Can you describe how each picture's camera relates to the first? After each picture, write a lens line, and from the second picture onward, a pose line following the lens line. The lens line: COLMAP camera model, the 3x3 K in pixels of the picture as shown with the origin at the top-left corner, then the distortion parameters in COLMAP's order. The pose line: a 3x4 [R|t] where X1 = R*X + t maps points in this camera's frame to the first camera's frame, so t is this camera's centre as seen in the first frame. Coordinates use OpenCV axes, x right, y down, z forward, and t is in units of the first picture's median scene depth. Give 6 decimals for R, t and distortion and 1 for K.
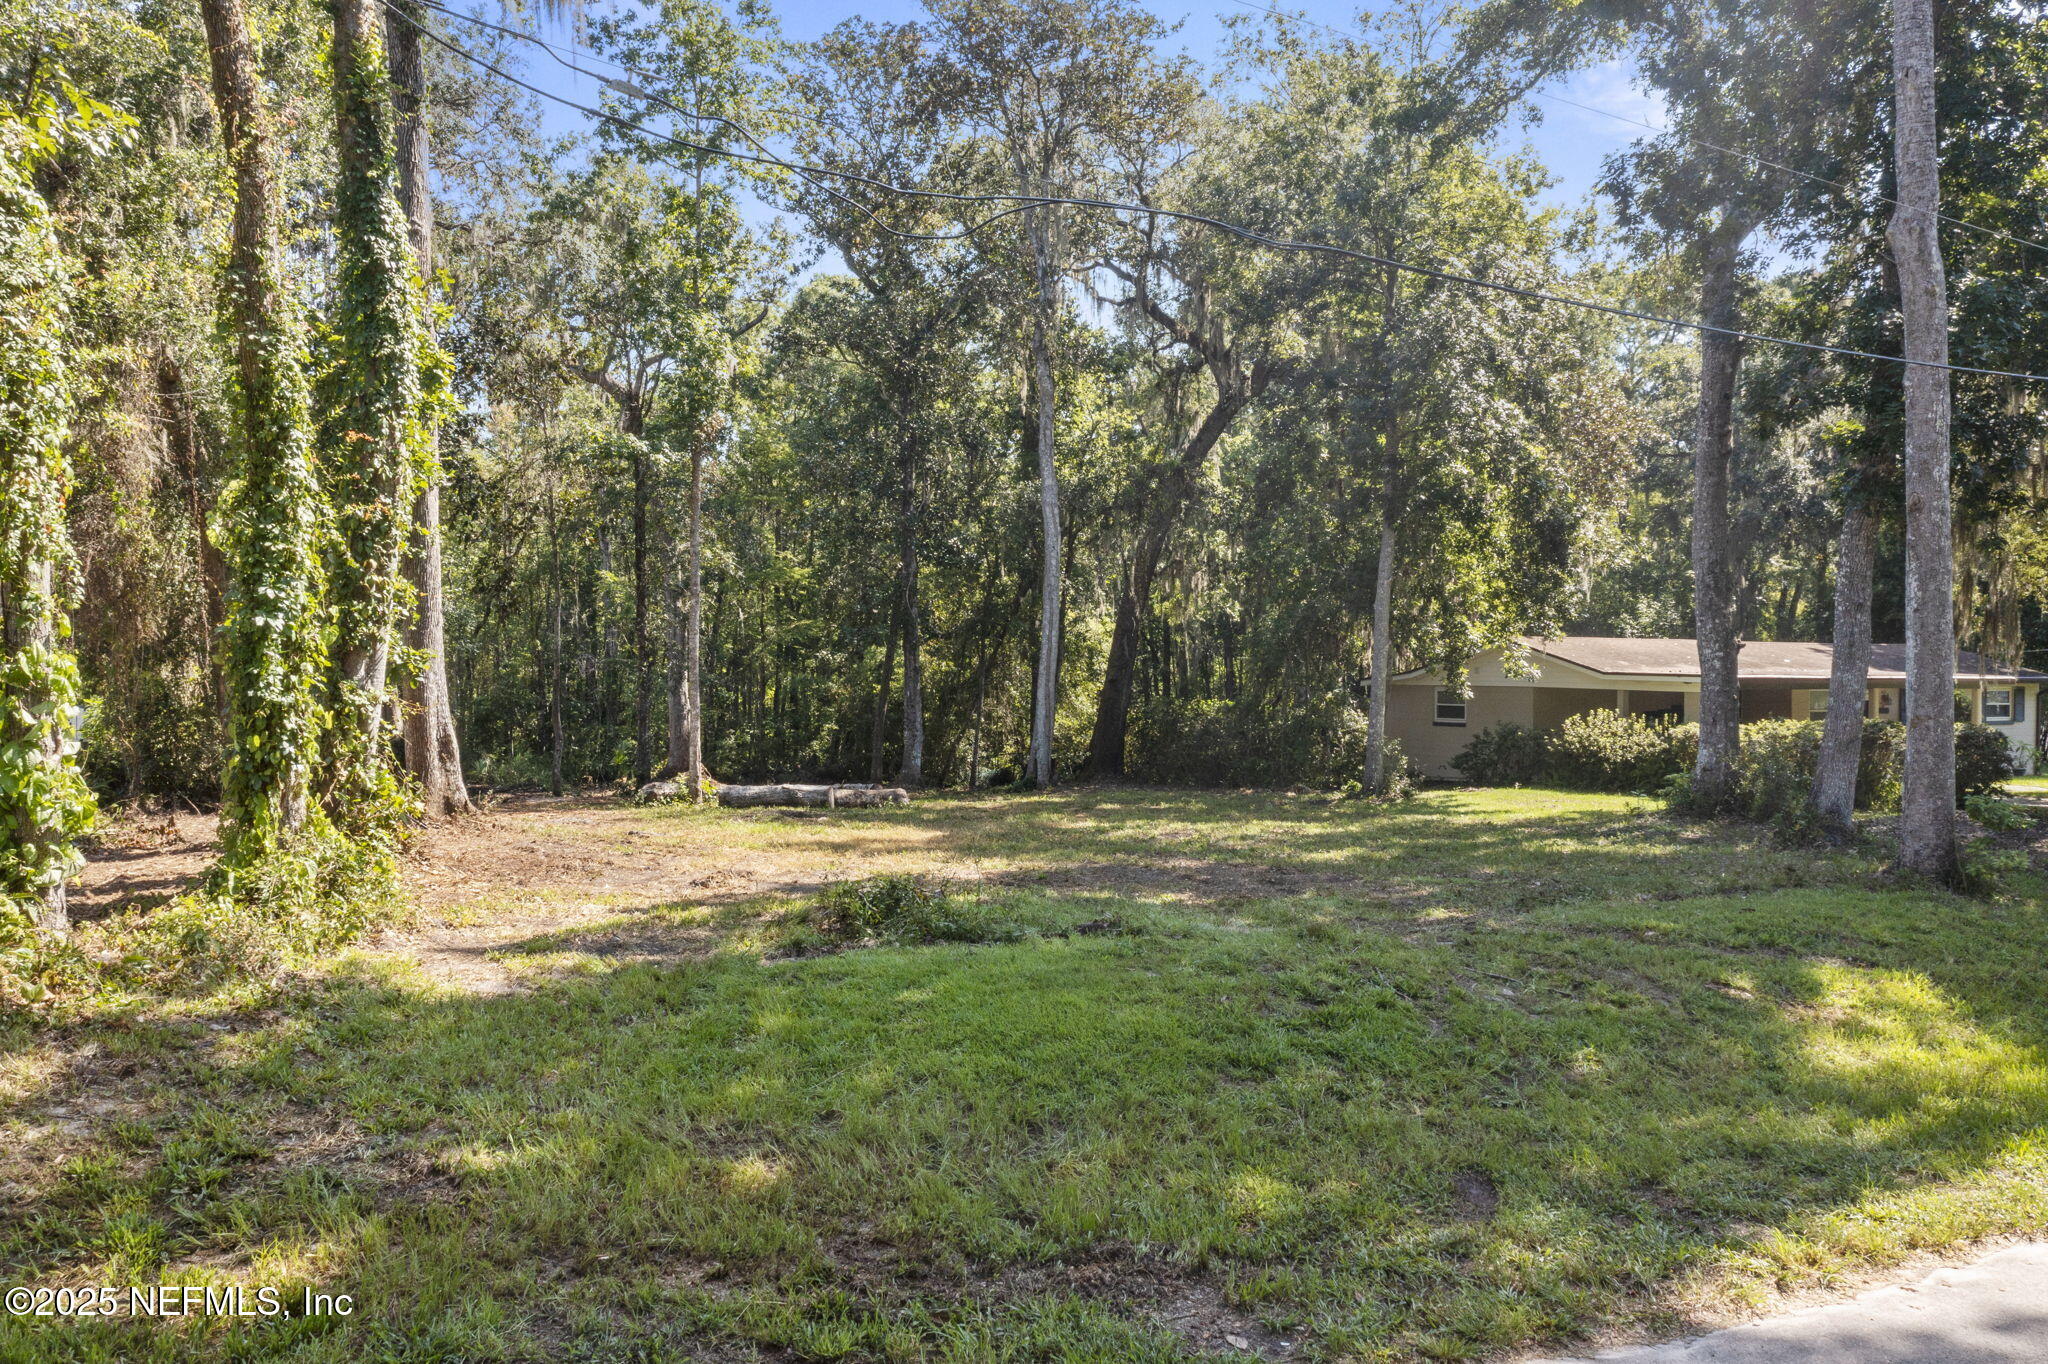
lens RADIAL K [[1605.9, 0, 1024.0], [0, 1605.9, 682.0], [0, 0, 1]] dist [0.002188, -0.036775]
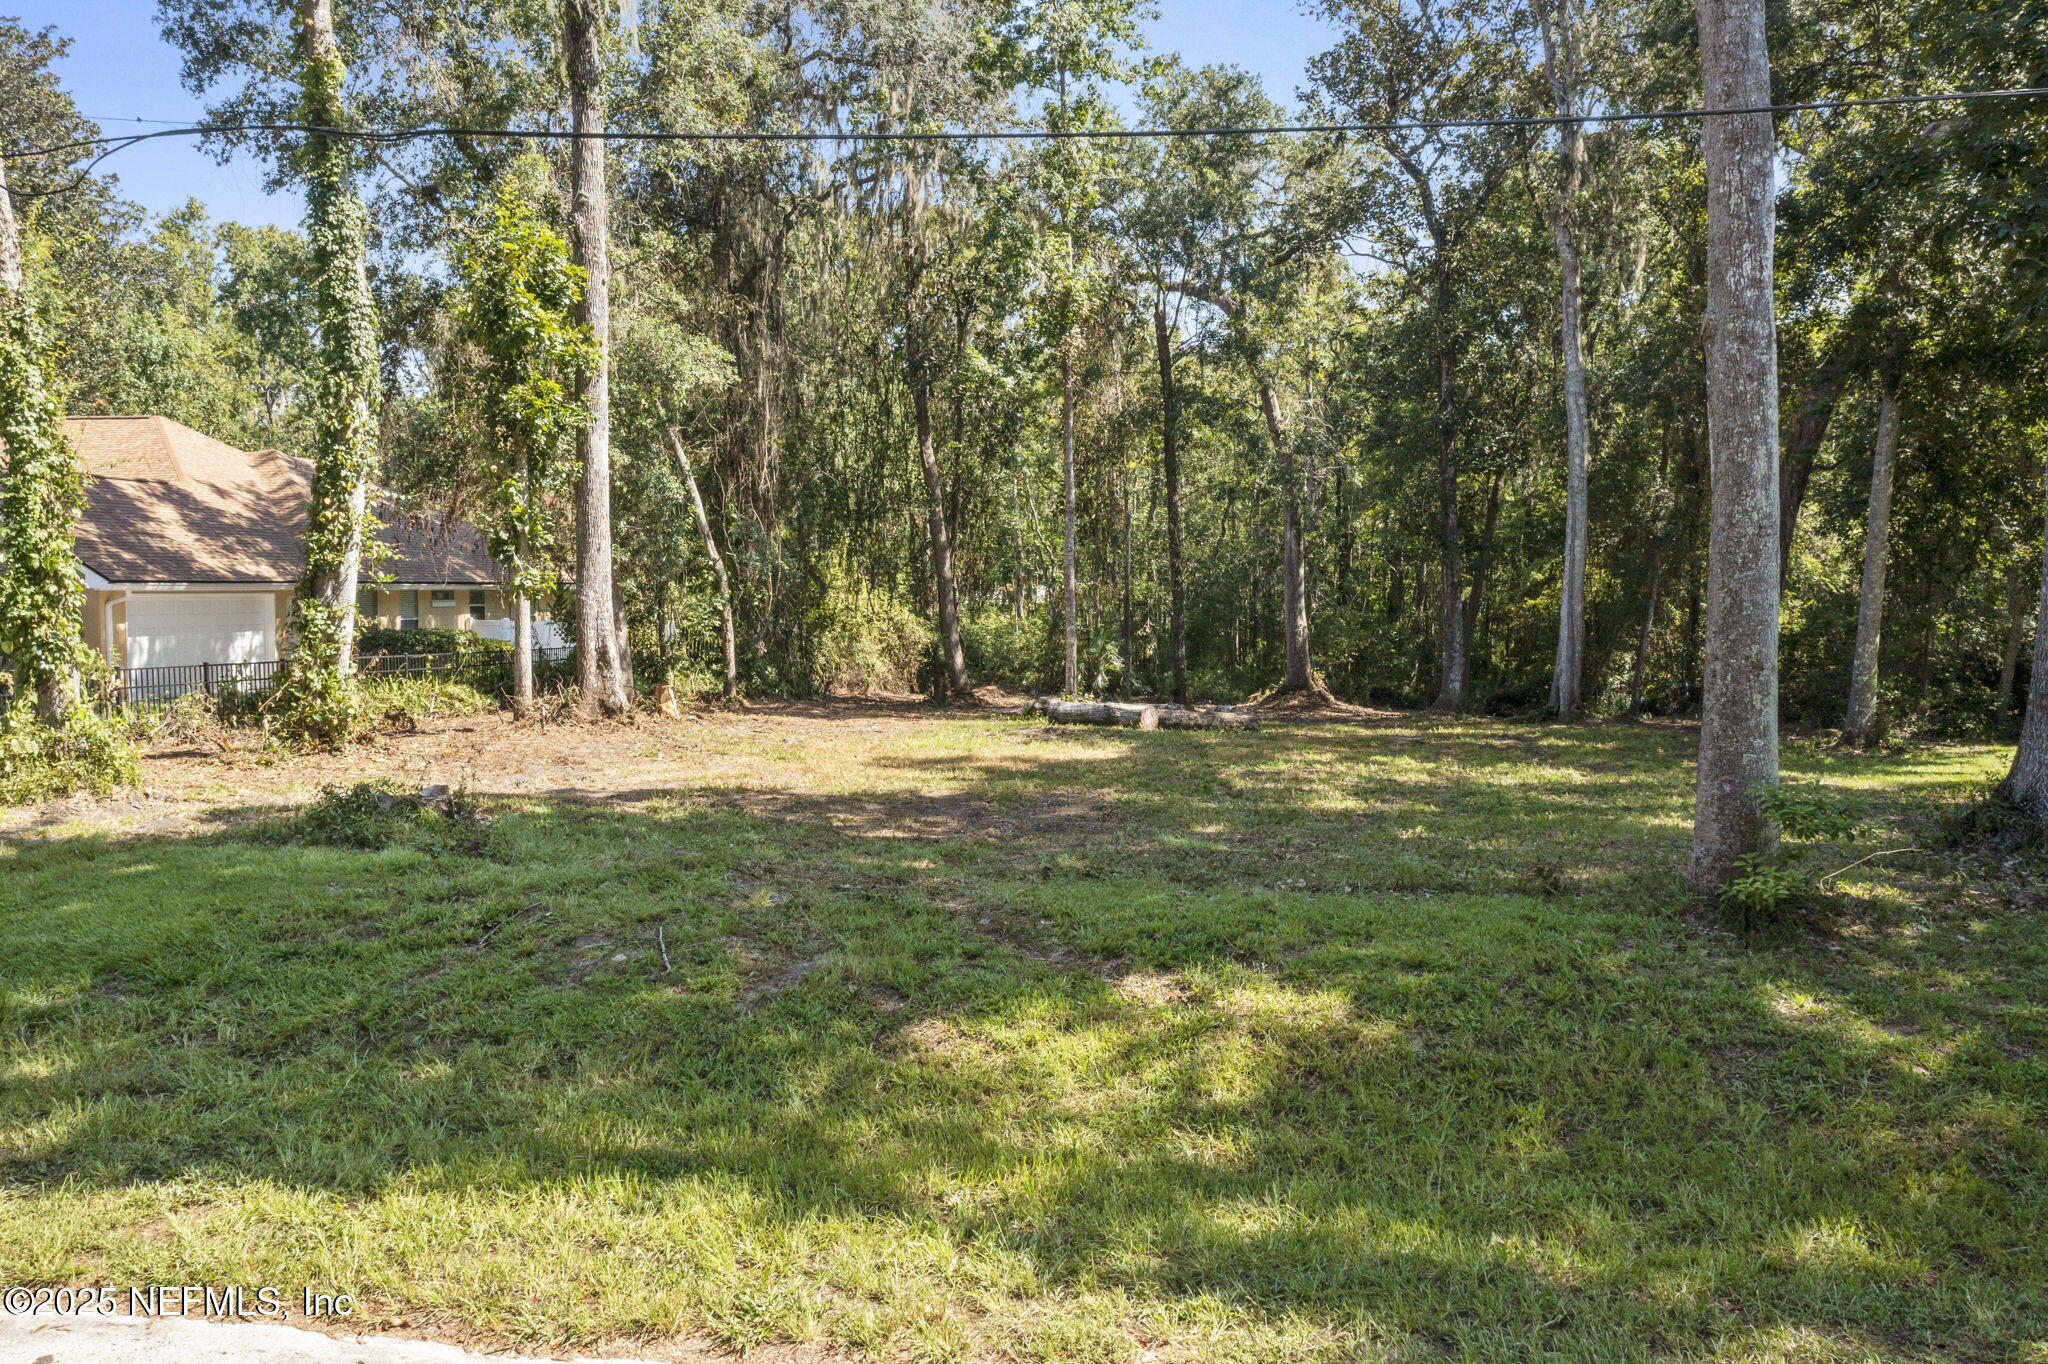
lens RADIAL K [[1605.9, 0, 1024.0], [0, 1605.9, 682.0], [0, 0, 1]] dist [0.002188, -0.036775]
pose [[0.825768, 0.031816, -0.563112, 0.535286], [-0.001460, 0.998525, 0.054276, -0.003654], [0.564008, -0.043997, 0.824596, 0.225818]]
